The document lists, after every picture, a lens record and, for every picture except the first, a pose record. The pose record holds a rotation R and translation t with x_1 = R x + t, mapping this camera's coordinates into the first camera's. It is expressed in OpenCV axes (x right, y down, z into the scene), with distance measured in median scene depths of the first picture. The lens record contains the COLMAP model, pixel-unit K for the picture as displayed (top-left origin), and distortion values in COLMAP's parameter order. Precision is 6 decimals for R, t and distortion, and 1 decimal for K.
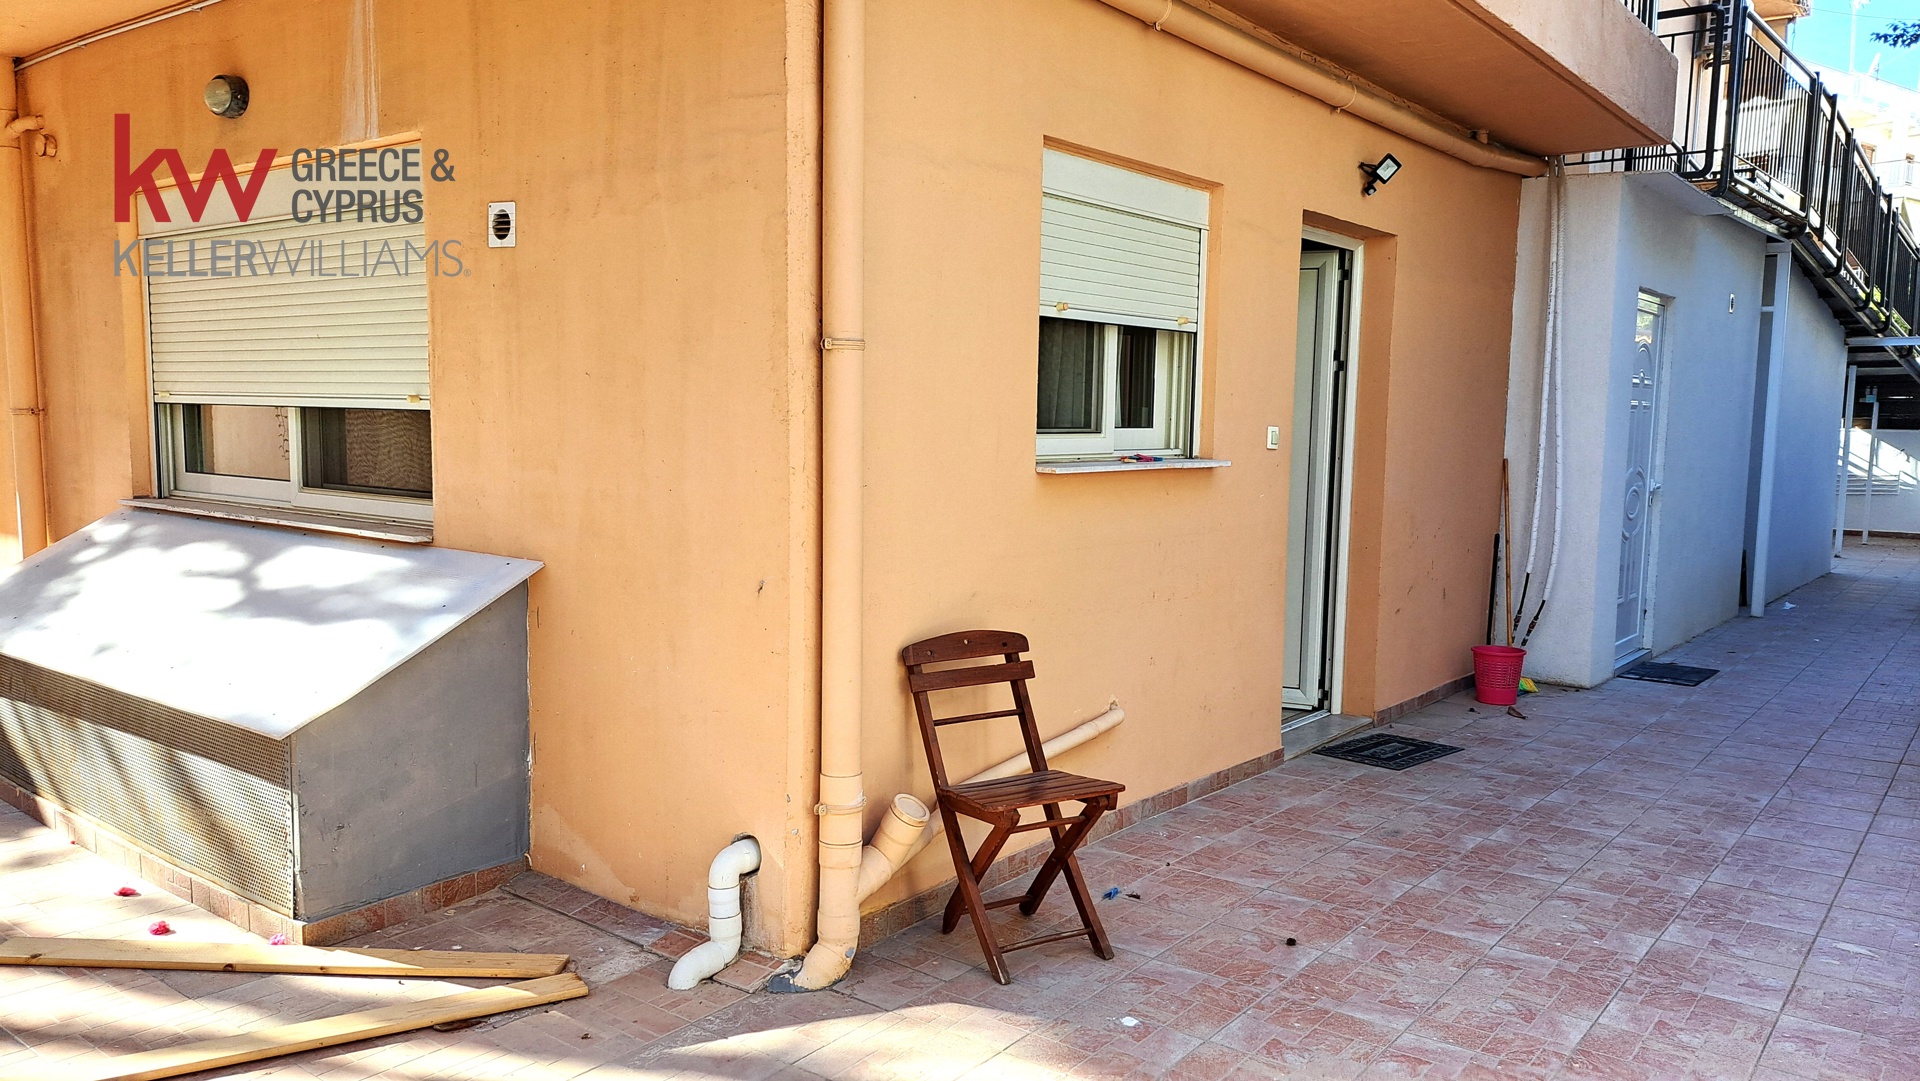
lens RADIAL K [[1363.3, 0, 987.3], [0, 1363.3, 539.6], [0, 0, 1]] dist [0.041294, -0.000726]
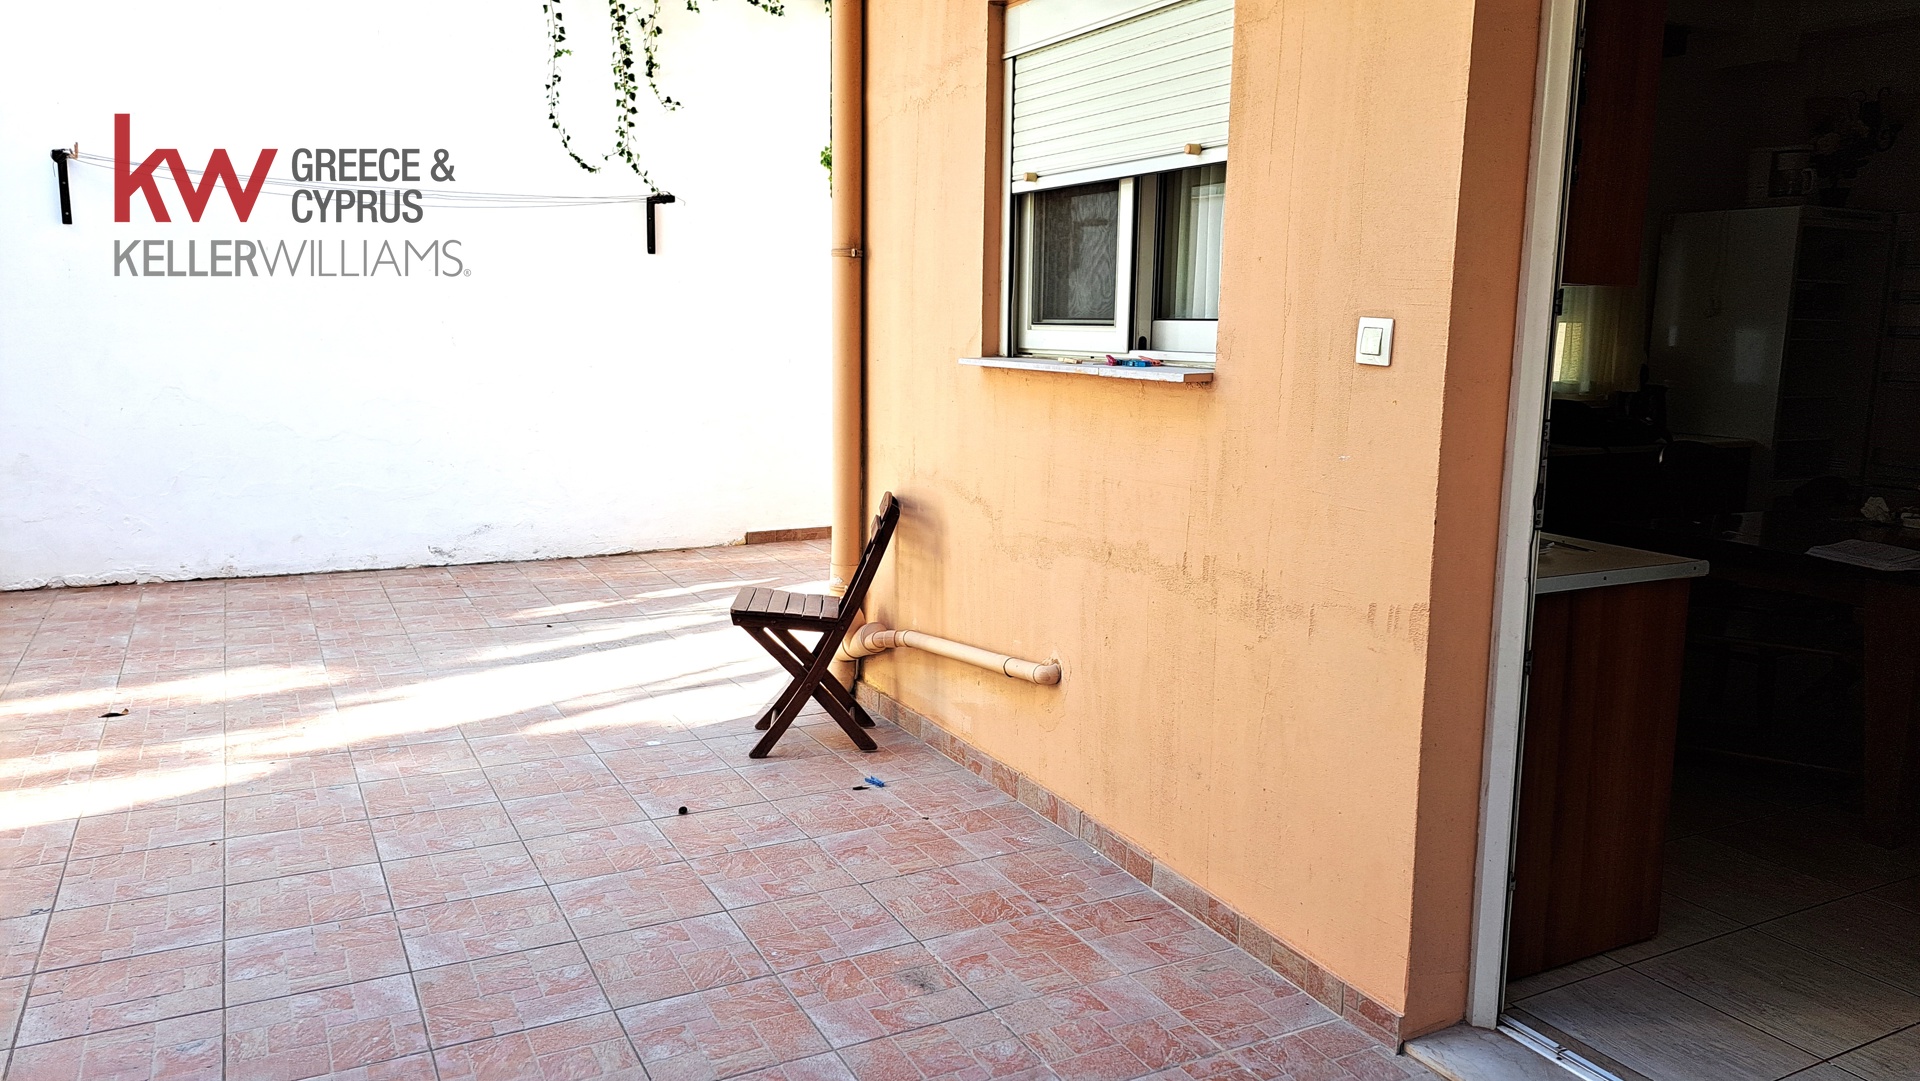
lens RADIAL K [[1363.3, 0, 987.3], [0, 1363.3, 539.6], [0, 0, 1]] dist [0.041294, -0.000726]
pose [[-0.402724, 0.124805, -0.906773, 0.830779], [-0.112889, 0.976325, 0.184516, -0.094266], [0.908333, 0.176674, -0.379100, 1.256642]]
